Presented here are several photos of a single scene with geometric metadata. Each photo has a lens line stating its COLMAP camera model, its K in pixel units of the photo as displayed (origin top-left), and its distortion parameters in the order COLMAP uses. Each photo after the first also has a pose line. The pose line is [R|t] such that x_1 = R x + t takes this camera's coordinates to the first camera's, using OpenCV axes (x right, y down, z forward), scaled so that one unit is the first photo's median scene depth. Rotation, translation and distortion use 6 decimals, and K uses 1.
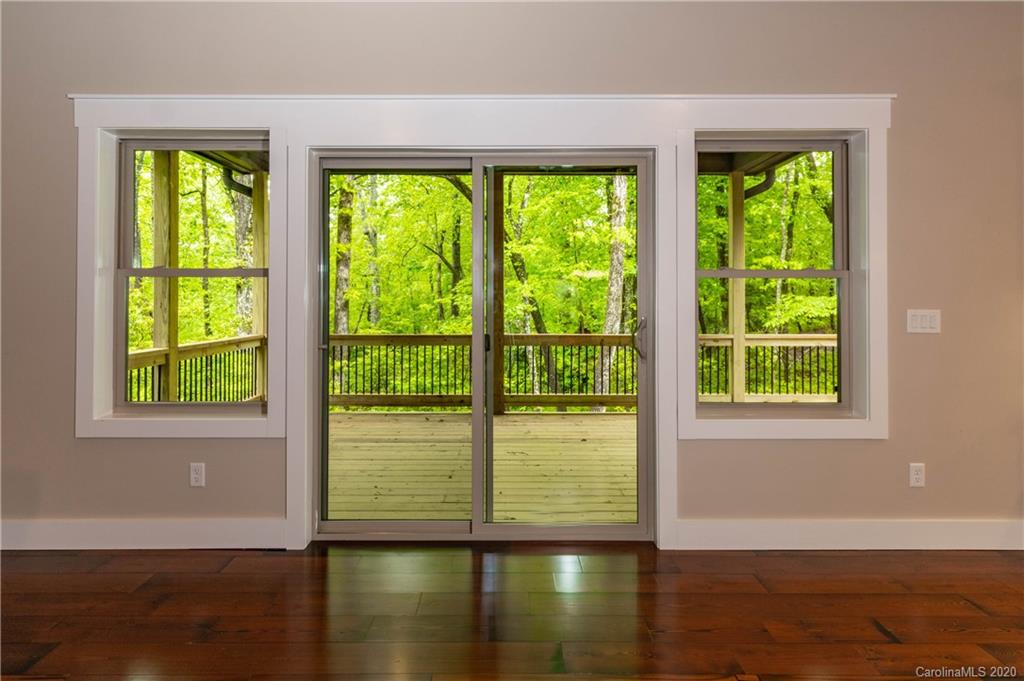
lens RADIAL K [[591.7, 0, 512.1], [0, 591.7, 285.9], [0, 0, 1]] dist [-0.000657, -0.000082]
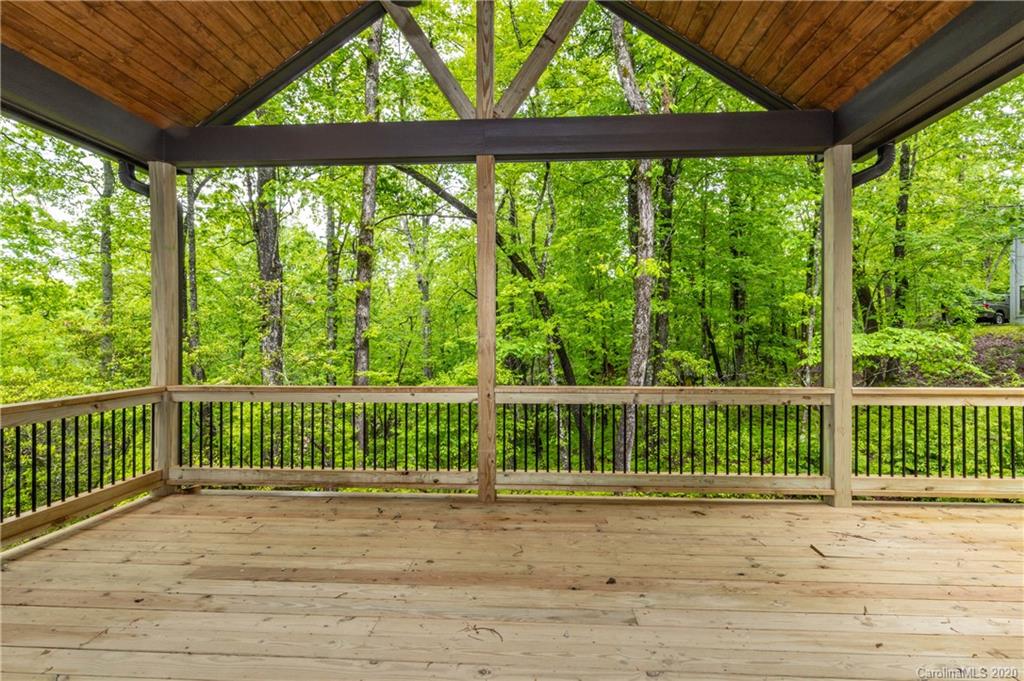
lens RADIAL K [[473.8, 0, 512.6], [0, 473.8, 332.1], [0, 0, 1]] dist [0.001378, -0.000190]
pose [[0.997062, -0.004237, -0.076479, 0.025686], [0.005065, 0.999931, 0.010633, 0.005332], [0.076429, -0.010989, 0.997015, 0.224107]]
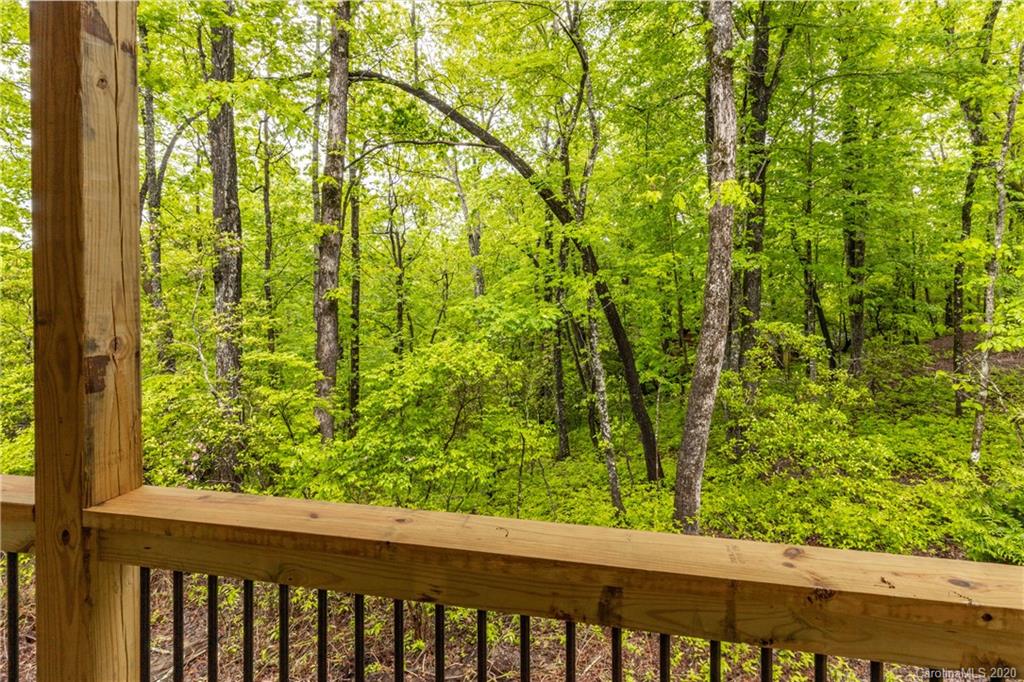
lens RADIAL K [[493.7, 0, 509.3], [0, 493.7, 279.8], [0, 0, 1]] dist [0.003830, 0.000215]
pose [[0.973521, -0.000317, -0.228598, 0.079084], [-0.002720, 0.999912, -0.012971, 0.004766], [0.228582, 0.013249, 0.973435, 0.439606]]
